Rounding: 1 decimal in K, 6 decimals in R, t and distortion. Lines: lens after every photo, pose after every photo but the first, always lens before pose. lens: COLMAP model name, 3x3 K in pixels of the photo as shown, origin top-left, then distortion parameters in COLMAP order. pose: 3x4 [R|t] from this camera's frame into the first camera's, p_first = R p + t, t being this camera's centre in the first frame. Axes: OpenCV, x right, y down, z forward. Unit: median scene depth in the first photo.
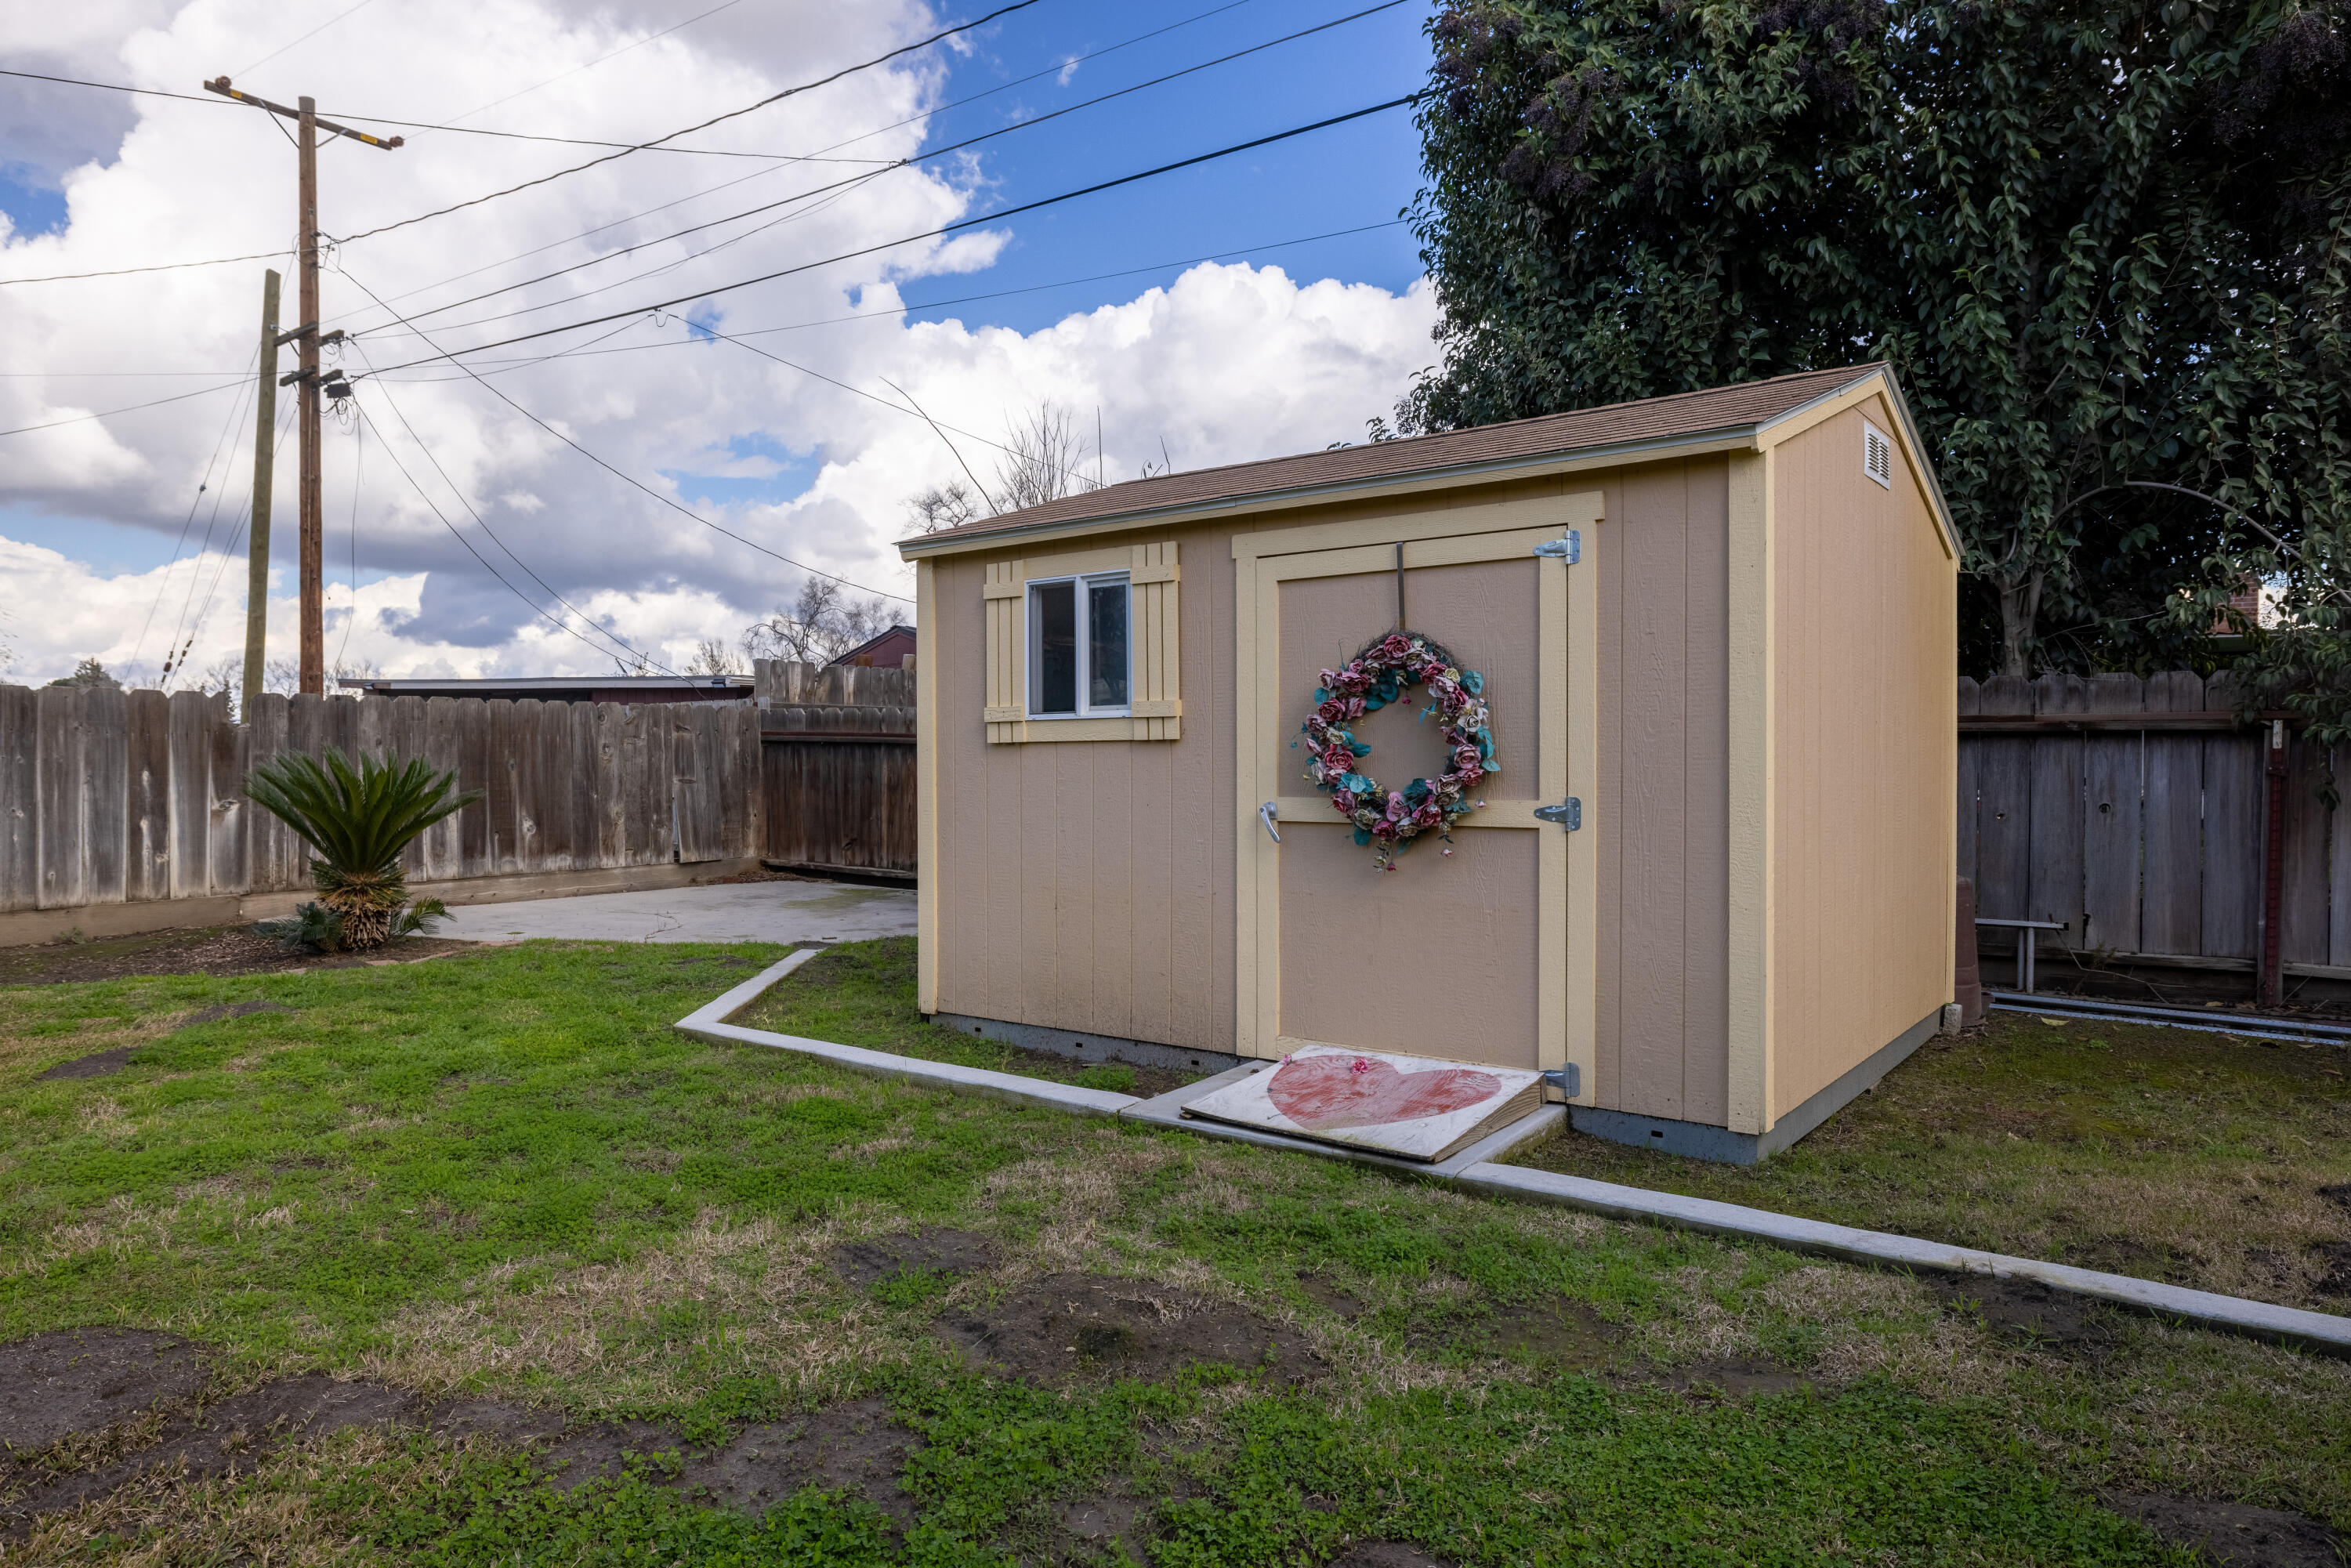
lens RADIAL K [[1452.8, 0, 1171.3], [0, 1452.8, 779.2], [0, 0, 1]] dist [-0.004482, 0.006541]
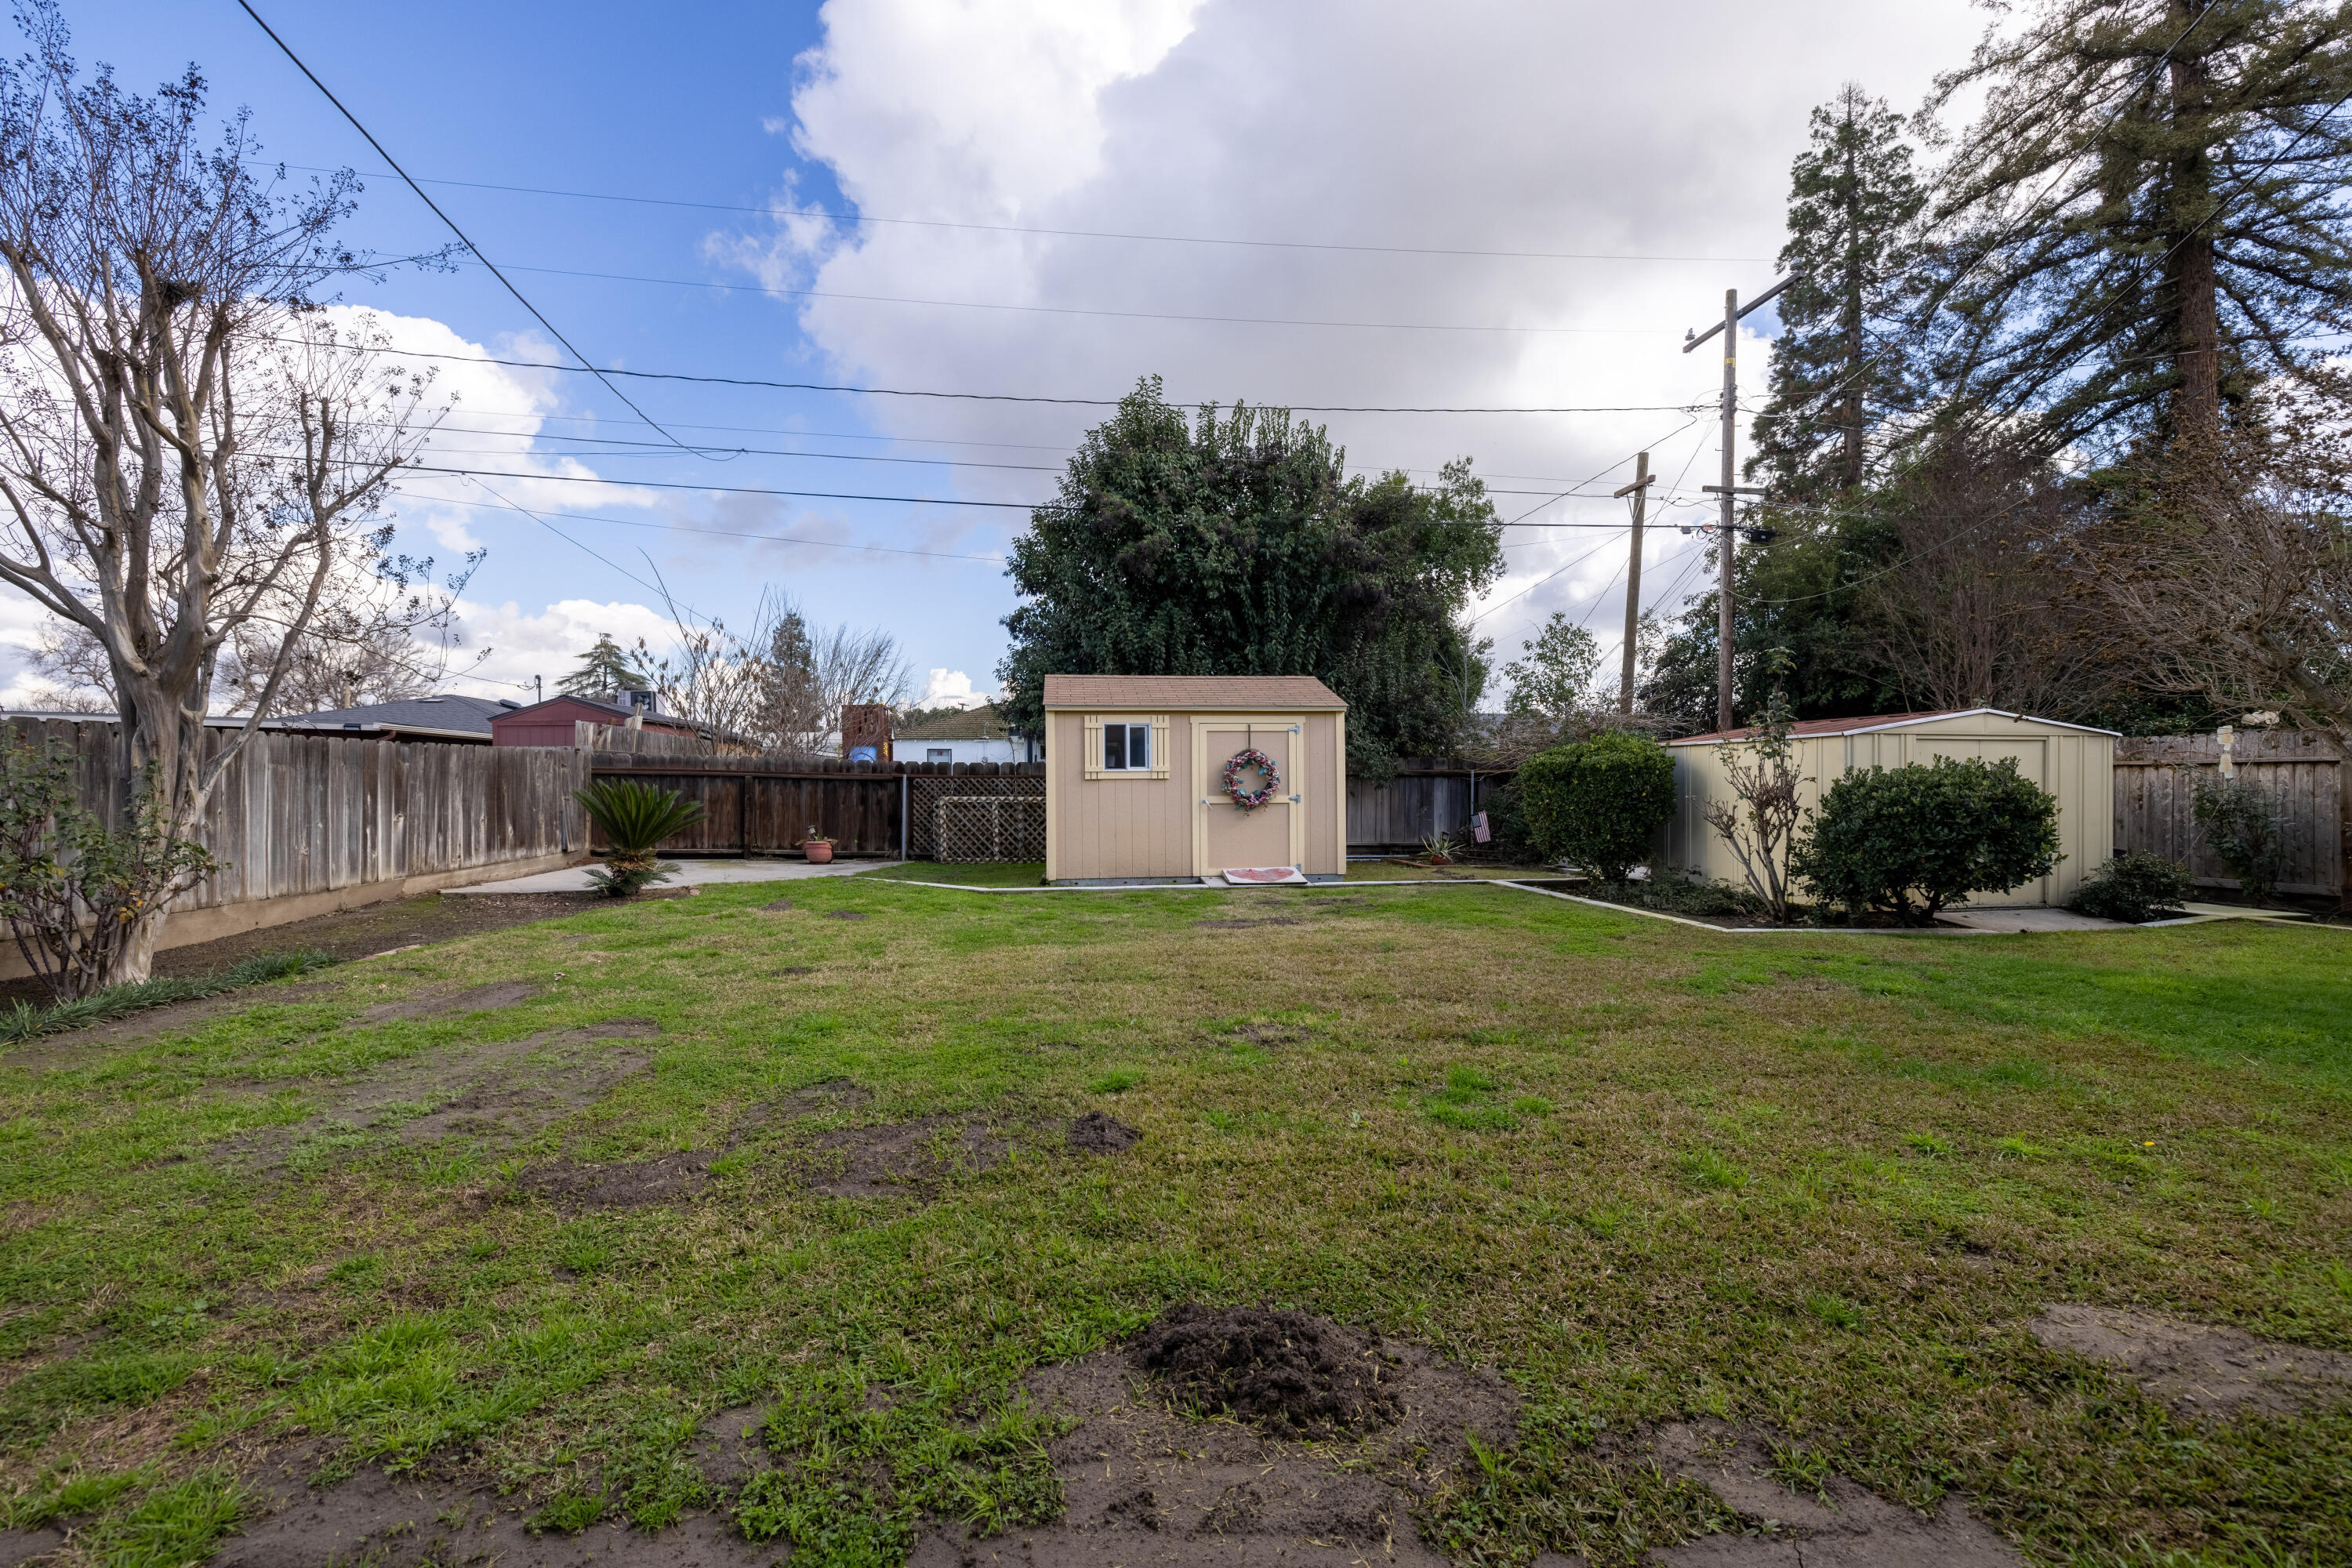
lens RADIAL K [[972.2, 0, 1176.2], [0, 972.2, 788.2], [0, 0, 1]] dist [0.002276, 0.000019]
pose [[0.719047, -0.006100, 0.694935, -1.361306], [0.012242, 0.999917, -0.003890, 0.001726], [-0.694854, 0.011305, 0.719062, -0.490774]]
